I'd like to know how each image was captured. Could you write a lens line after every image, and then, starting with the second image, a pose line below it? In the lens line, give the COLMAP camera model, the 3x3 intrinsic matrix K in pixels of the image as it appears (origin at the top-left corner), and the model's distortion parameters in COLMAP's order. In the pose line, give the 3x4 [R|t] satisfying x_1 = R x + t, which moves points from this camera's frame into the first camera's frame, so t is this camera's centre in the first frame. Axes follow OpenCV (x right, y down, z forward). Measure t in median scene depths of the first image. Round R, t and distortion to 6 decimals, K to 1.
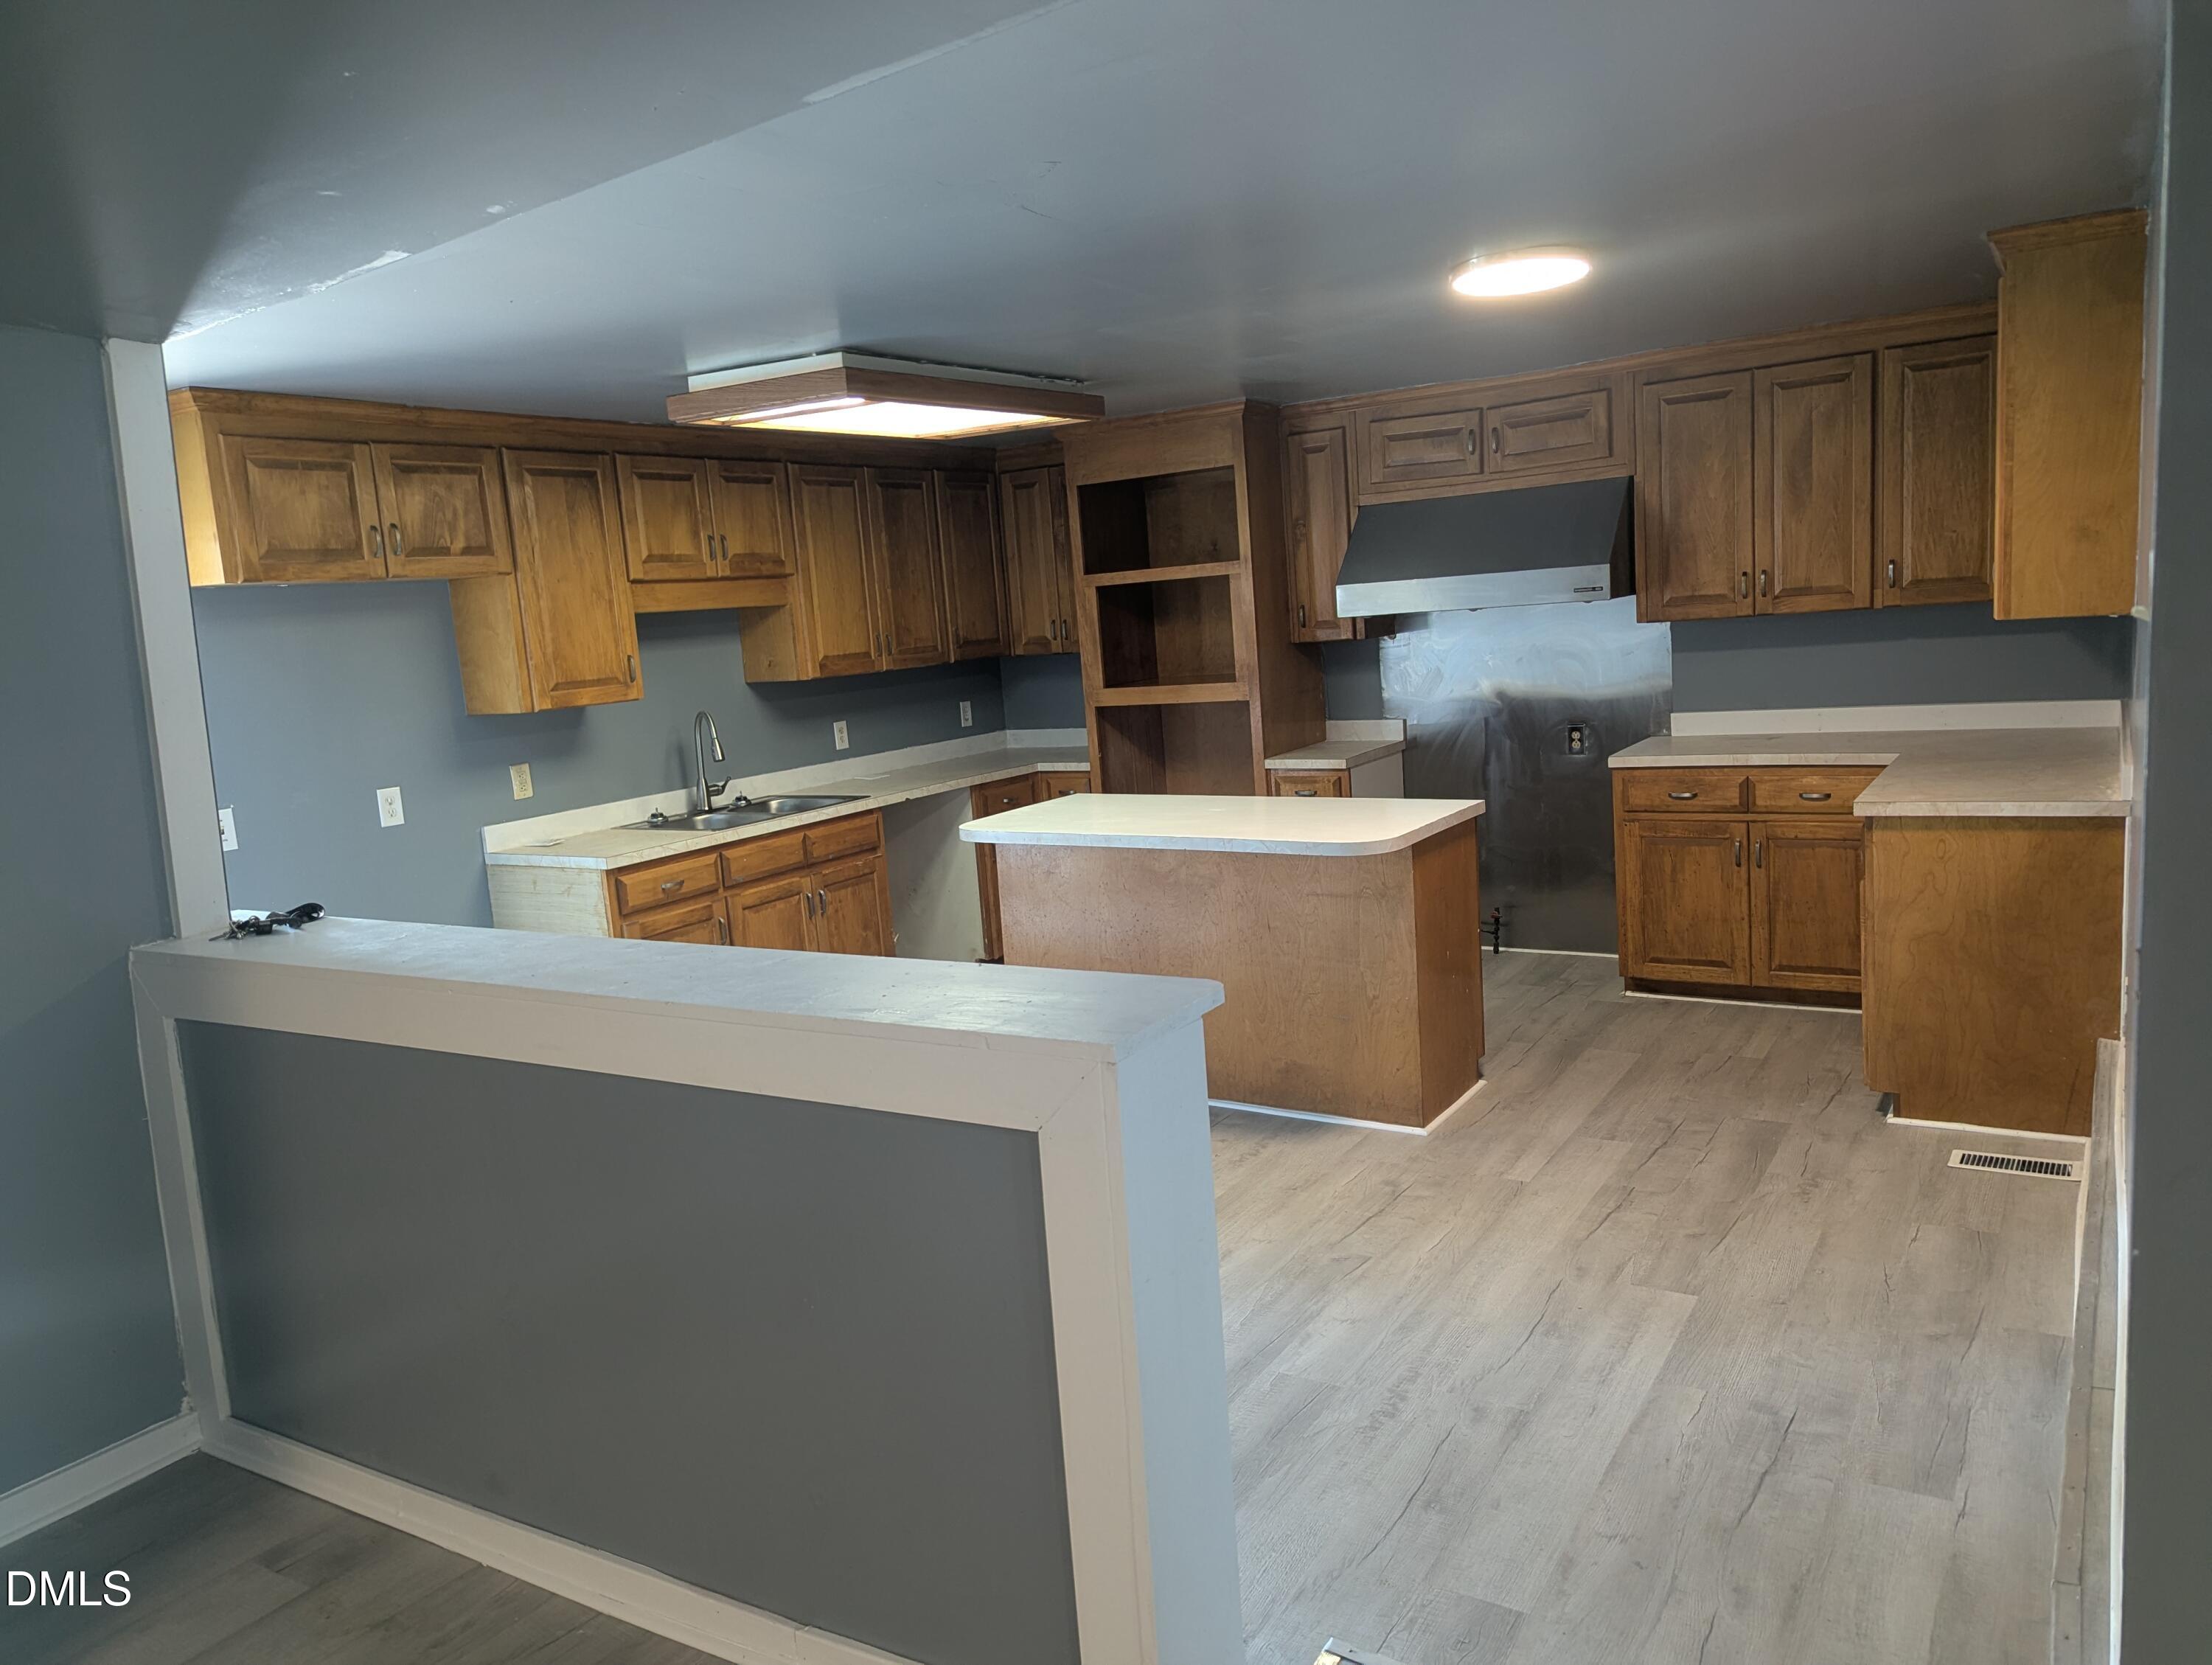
lens RADIAL K [[1575.3, 0, 1106.7], [0, 1575.3, 837.6], [0, 0, 1]] dist [0.035714, -0.037267]
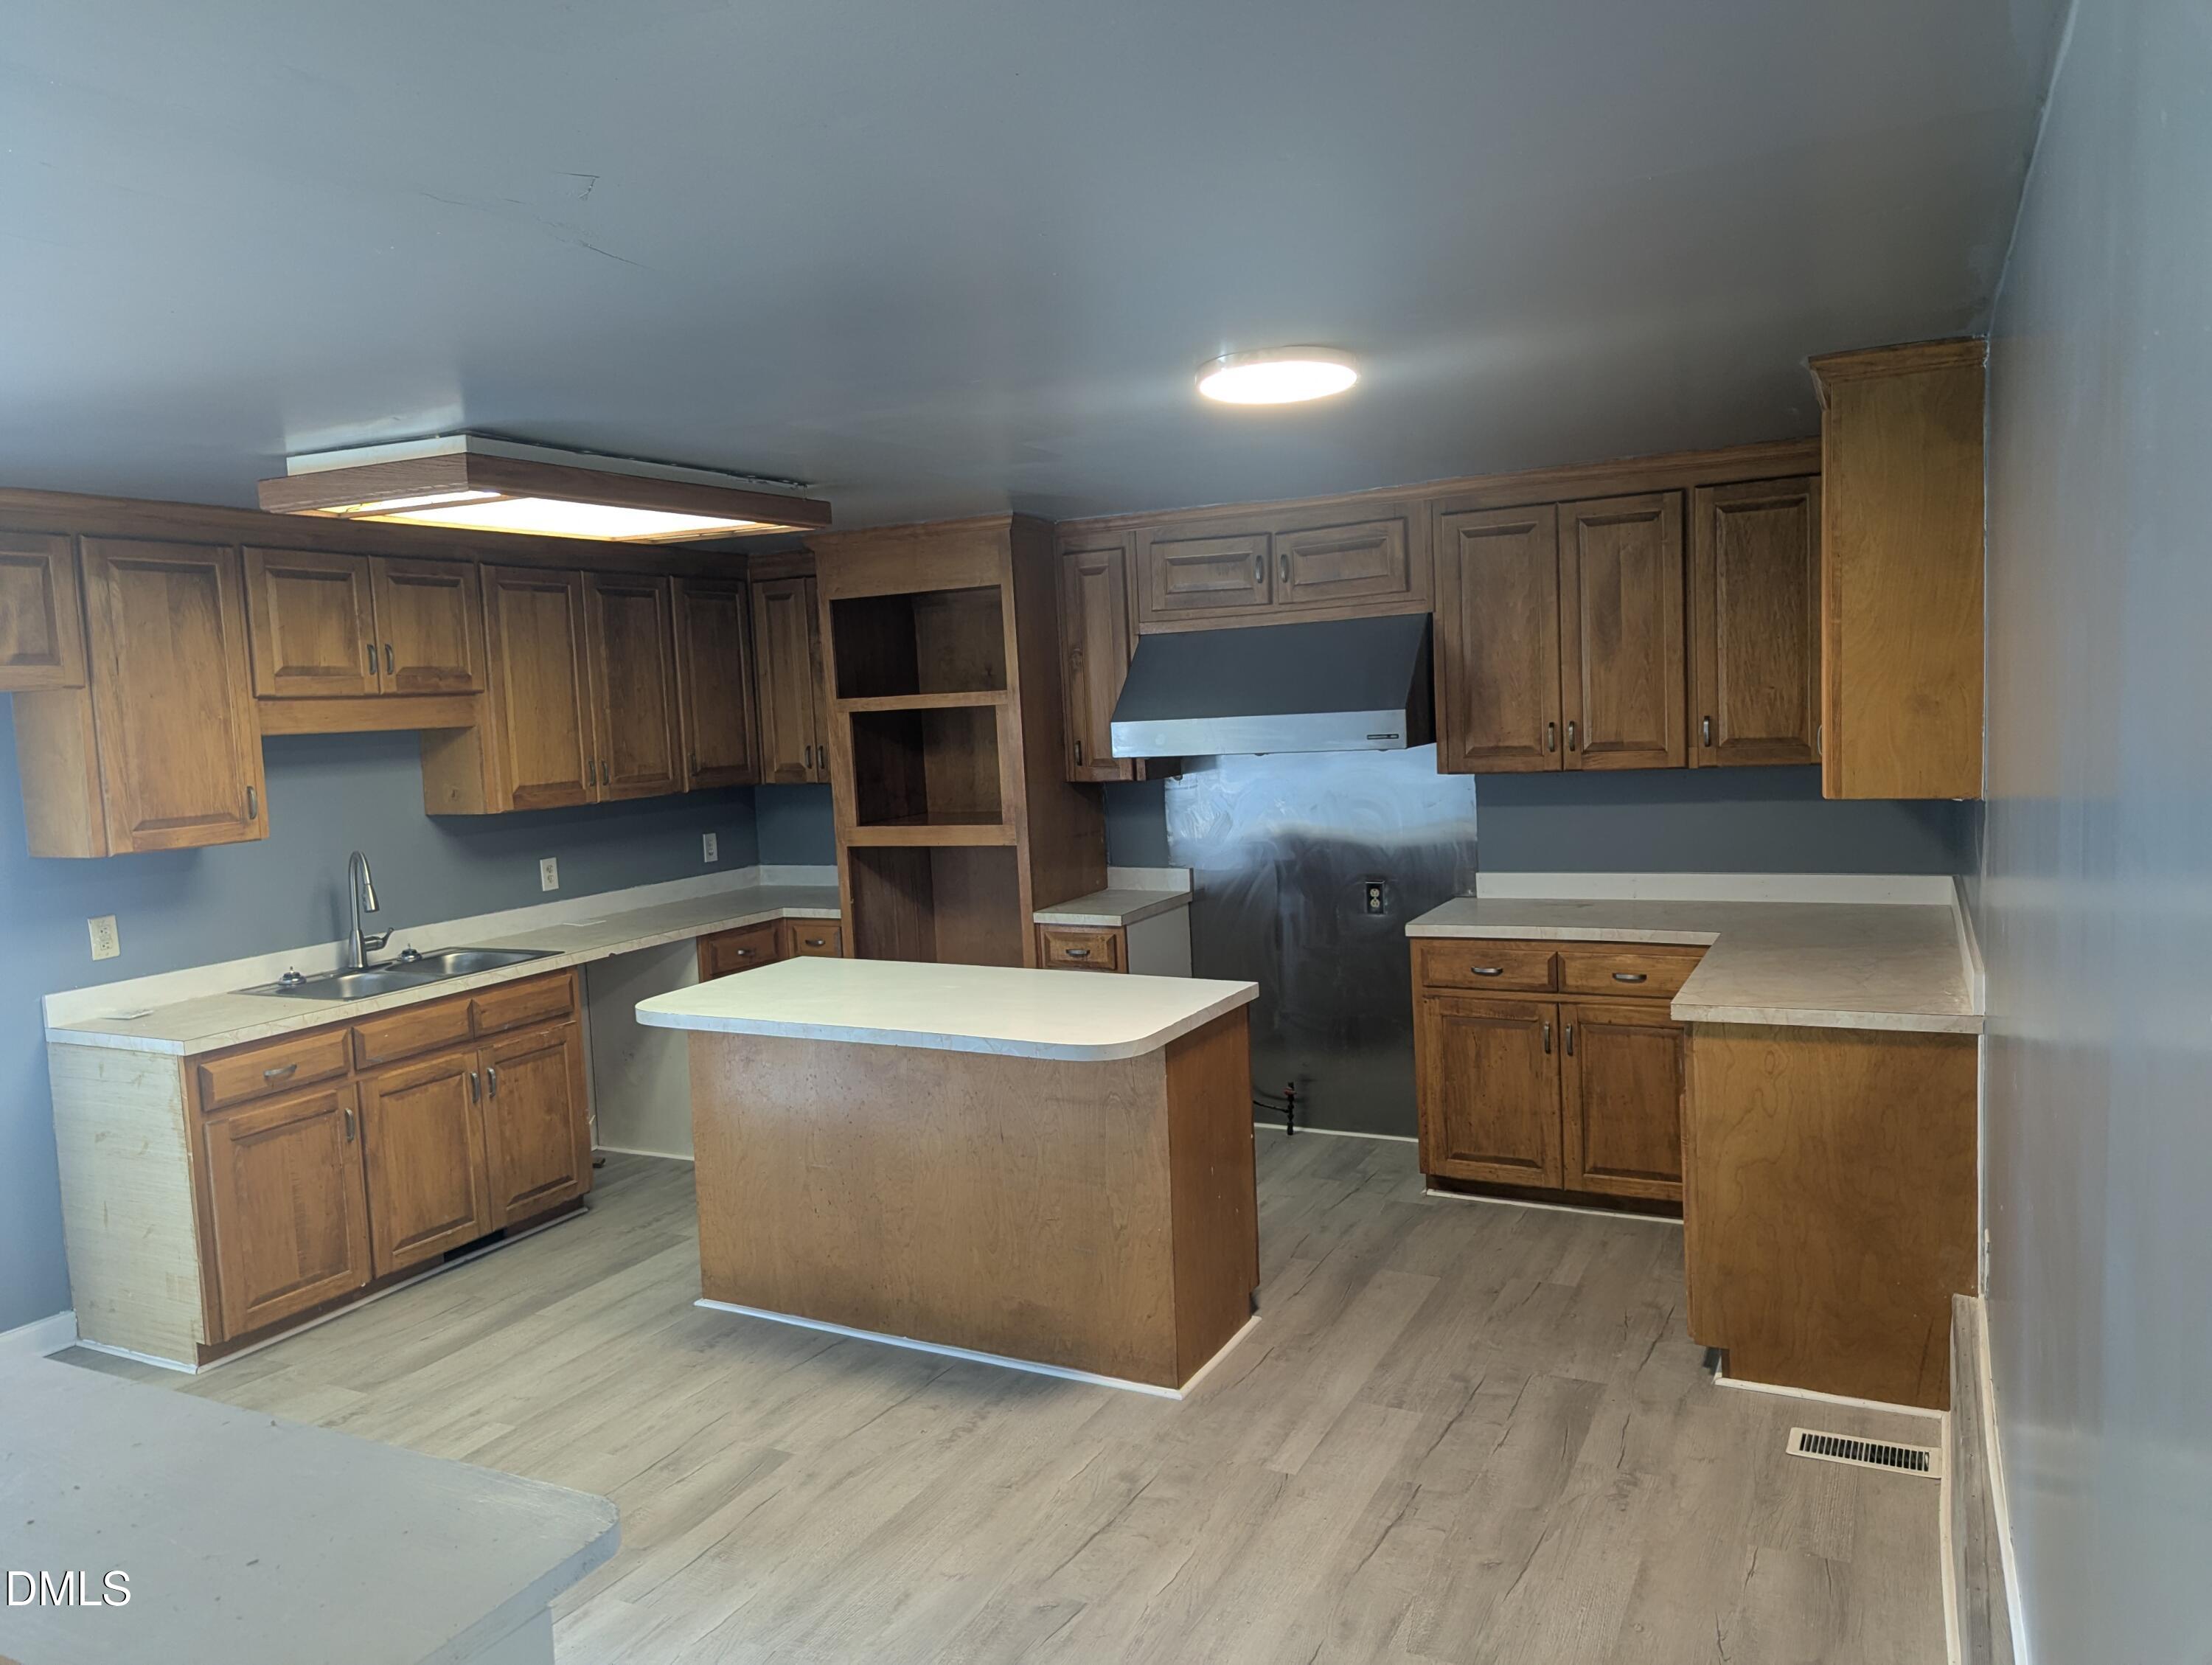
lens RADIAL K [[1575.3, 0, 1111.0], [0, 1575.3, 823.4], [0, 0, 1]] dist [0.035714, -0.037267]
pose [[0.994883, 0.019423, 0.099147, 0.068319], [-0.011988, 0.997108, -0.075043, -0.042002], [-0.100318, 0.073471, 0.992239, 0.142913]]
